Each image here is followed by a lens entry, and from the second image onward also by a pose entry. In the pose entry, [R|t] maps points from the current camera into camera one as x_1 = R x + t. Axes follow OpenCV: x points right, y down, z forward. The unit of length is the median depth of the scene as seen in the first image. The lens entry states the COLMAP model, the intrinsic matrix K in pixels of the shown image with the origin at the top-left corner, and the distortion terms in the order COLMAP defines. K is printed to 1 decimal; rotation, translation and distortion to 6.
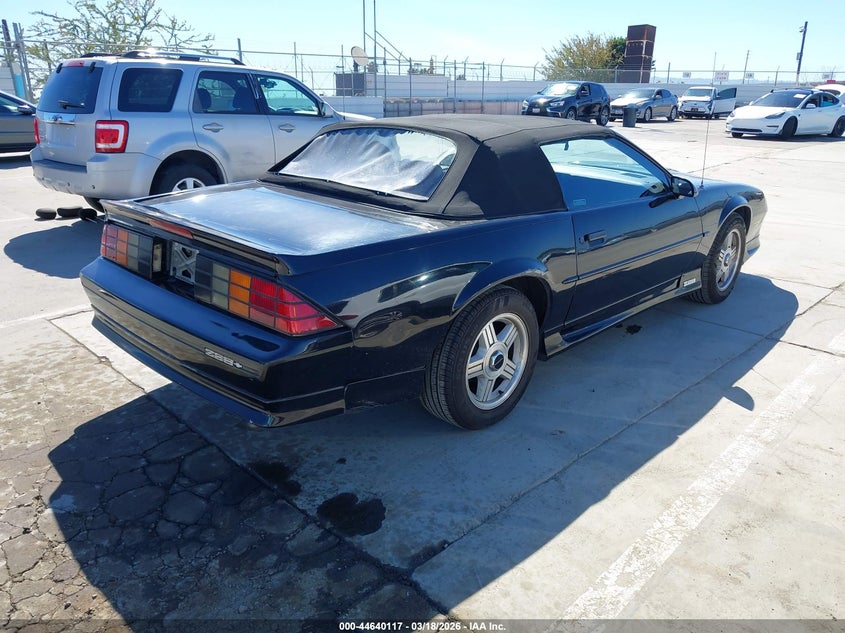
lens RADIAL K [[656.0, 0, 425.5], [0, 656.0, 316.2], [0, 0, 1]] dist [0.025015, -0.001692]
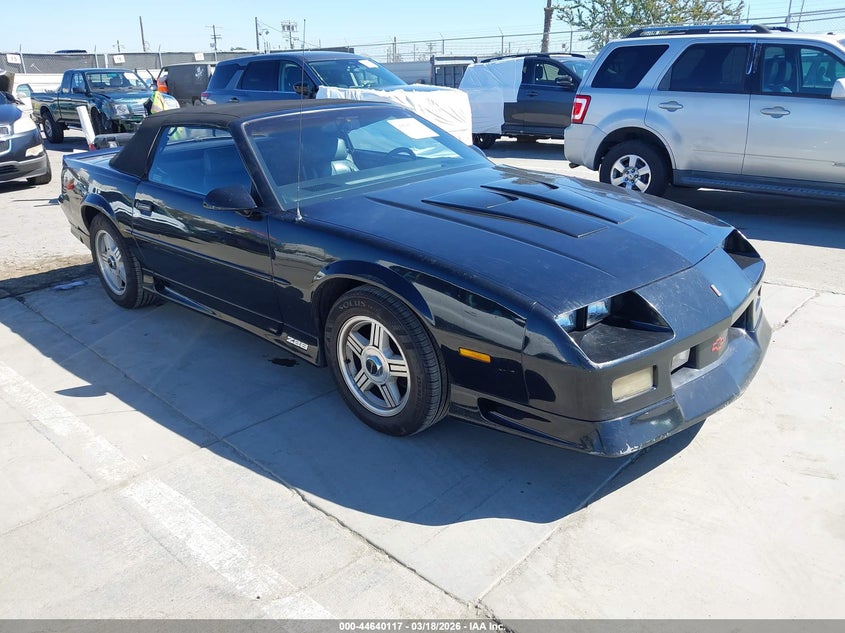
lens RADIAL K [[656.0, 0, 425.5], [0, 656.0, 316.2], [0, 0, 1]] dist [0.025015, -0.001692]
pose [[0.023802, 0.353138, -0.935268, 0.723840], [-0.306762, 0.892982, 0.329364, -0.245024], [0.951488, 0.279065, 0.129585, 0.695608]]
